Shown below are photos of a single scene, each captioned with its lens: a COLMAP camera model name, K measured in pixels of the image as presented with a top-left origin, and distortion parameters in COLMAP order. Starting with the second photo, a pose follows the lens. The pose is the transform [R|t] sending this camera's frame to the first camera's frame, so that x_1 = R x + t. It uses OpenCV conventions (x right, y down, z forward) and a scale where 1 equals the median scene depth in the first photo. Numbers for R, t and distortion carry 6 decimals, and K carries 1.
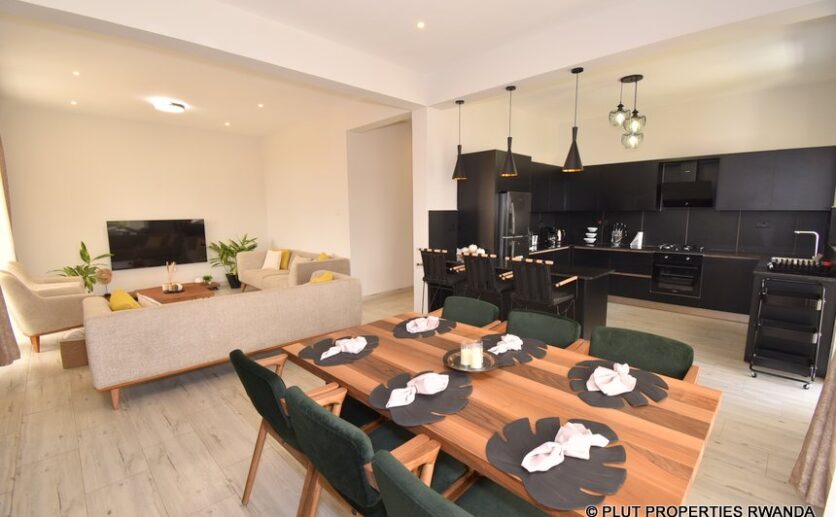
lens RADIAL K [[370.3, 0, 416.2], [0, 370.3, 259.7], [0, 0, 1]] dist [0.017181, -0.020789]
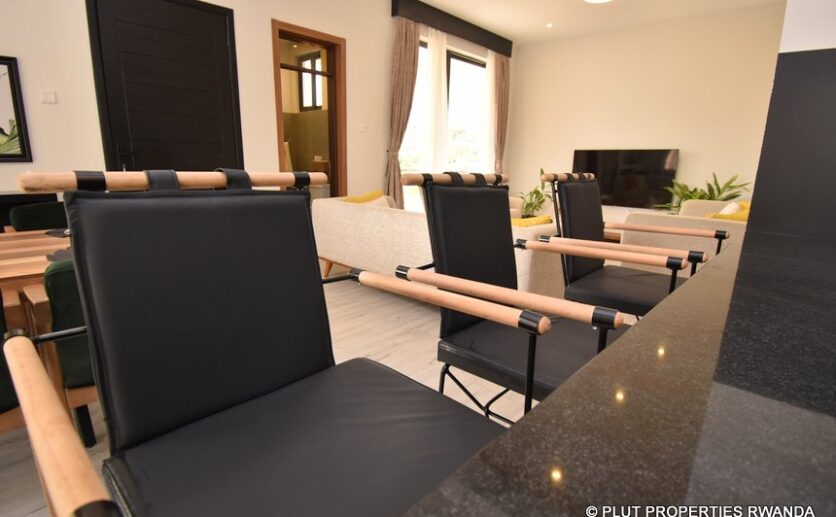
lens RADIAL K [[417.5, 0, 418.0], [0, 417.5, 258.5], [0, 0, 1]] dist [0.017661, -0.024384]
pose [[0.041622, 0.232592, -0.971683, 0.269829], [-0.155185, 0.962229, 0.223682, -0.012184], [0.987008, 0.141480, 0.076144, 0.558896]]
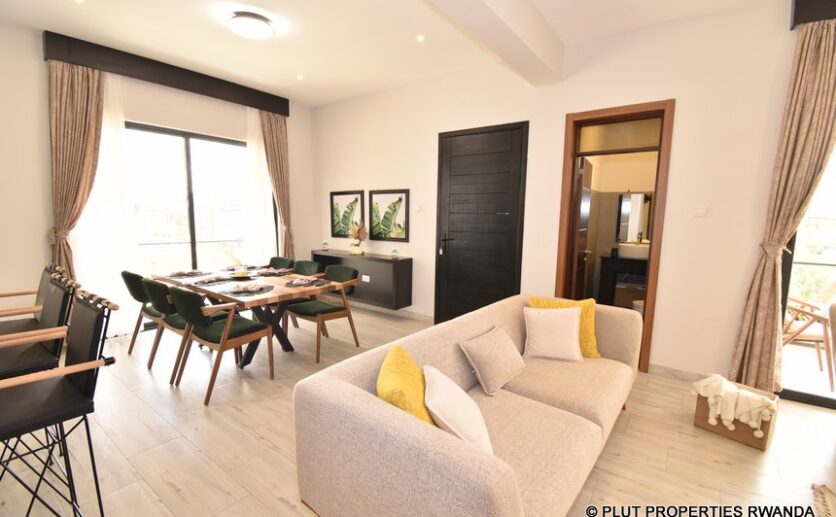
lens RADIAL K [[370.3, 0, 416.2], [0, 370.3, 259.7], [0, 0, 1]] dist [0.017181, -0.020789]
pose [[-0.987960, 0.011480, -0.154282, -0.142729], [-0.028923, 0.965955, 0.257088, -0.114544], [0.151981, 0.258455, -0.953993, 0.919814]]
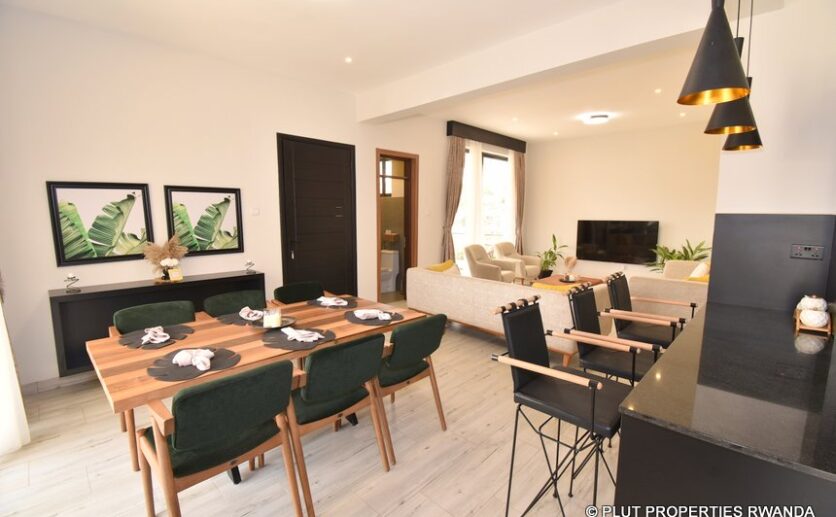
lens RADIAL K [[370.3, 0, 416.2], [0, 370.3, 259.7], [0, 0, 1]] dist [0.017181, -0.020789]
pose [[0.021661, 0.131110, -0.991131, 0.433828], [-0.134420, 0.982744, 0.127063, -0.057737], [0.990688, 0.130475, 0.038911, 0.420981]]
